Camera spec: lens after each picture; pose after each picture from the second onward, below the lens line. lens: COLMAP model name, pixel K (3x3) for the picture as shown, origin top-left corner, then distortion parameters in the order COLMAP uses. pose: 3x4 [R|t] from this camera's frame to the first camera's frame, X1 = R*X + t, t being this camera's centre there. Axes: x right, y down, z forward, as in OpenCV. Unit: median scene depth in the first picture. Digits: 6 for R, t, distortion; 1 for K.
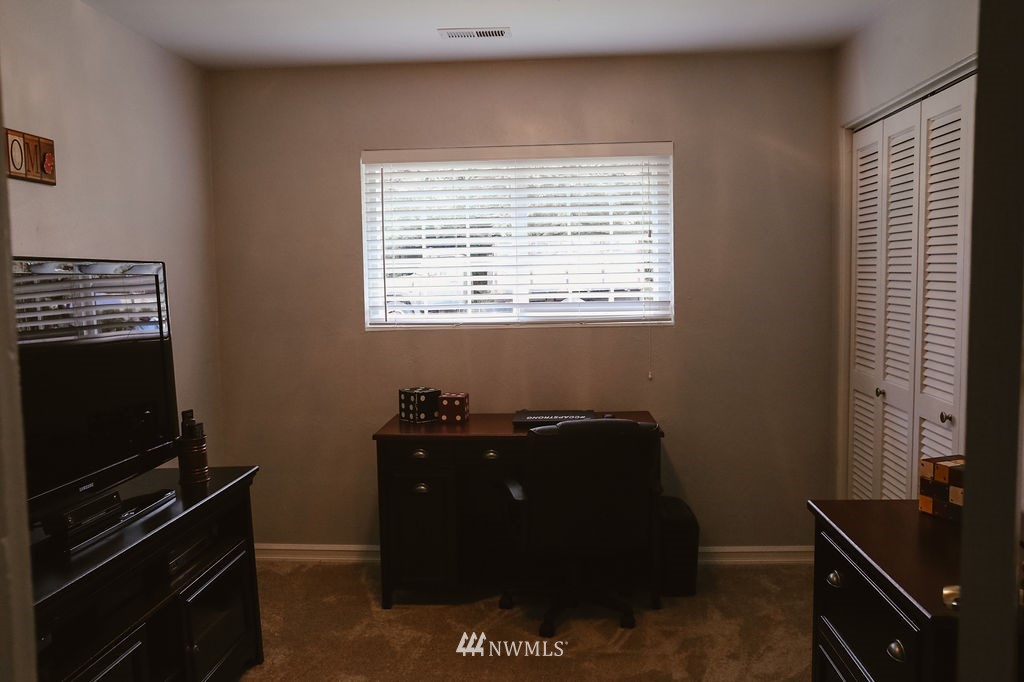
lens RADIAL K [[816.9, 0, 518.5], [0, 816.9, 341.2], [0, 0, 1]] dist [-0.108079, 0.132186]
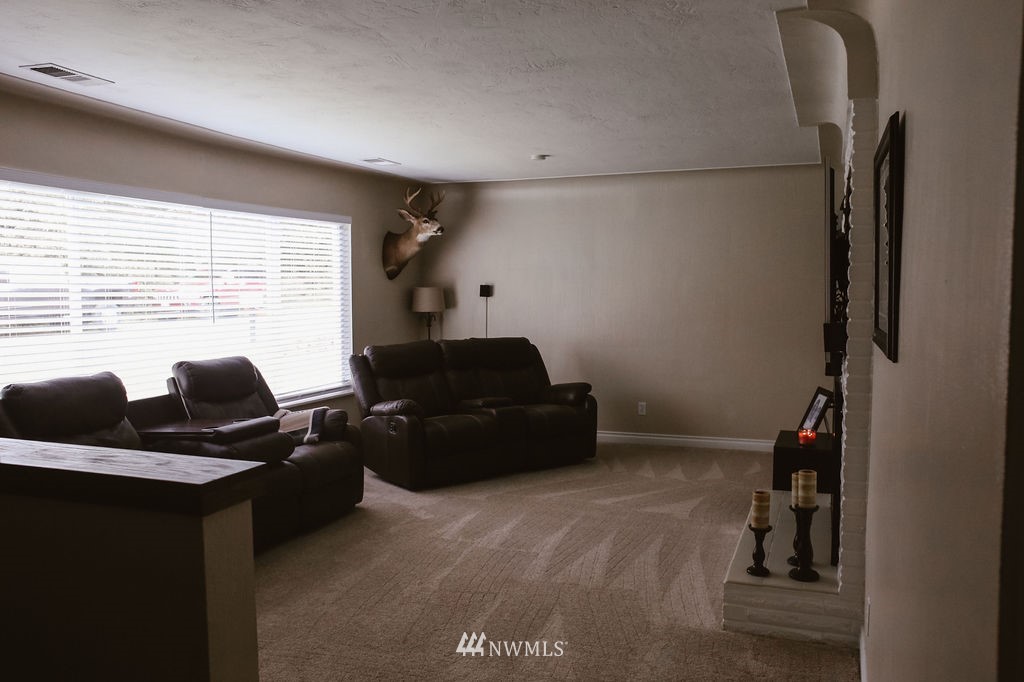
lens RADIAL K [[816.9, 0, 518.5], [0, 816.9, 341.2], [0, 0, 1]] dist [-0.108079, 0.132186]
pose [[0.300001, -0.056508, 0.952264, -1.157110], [0.080528, 0.996181, 0.033744, -0.000633], [-0.950534, 0.066561, 0.303406, 0.101034]]
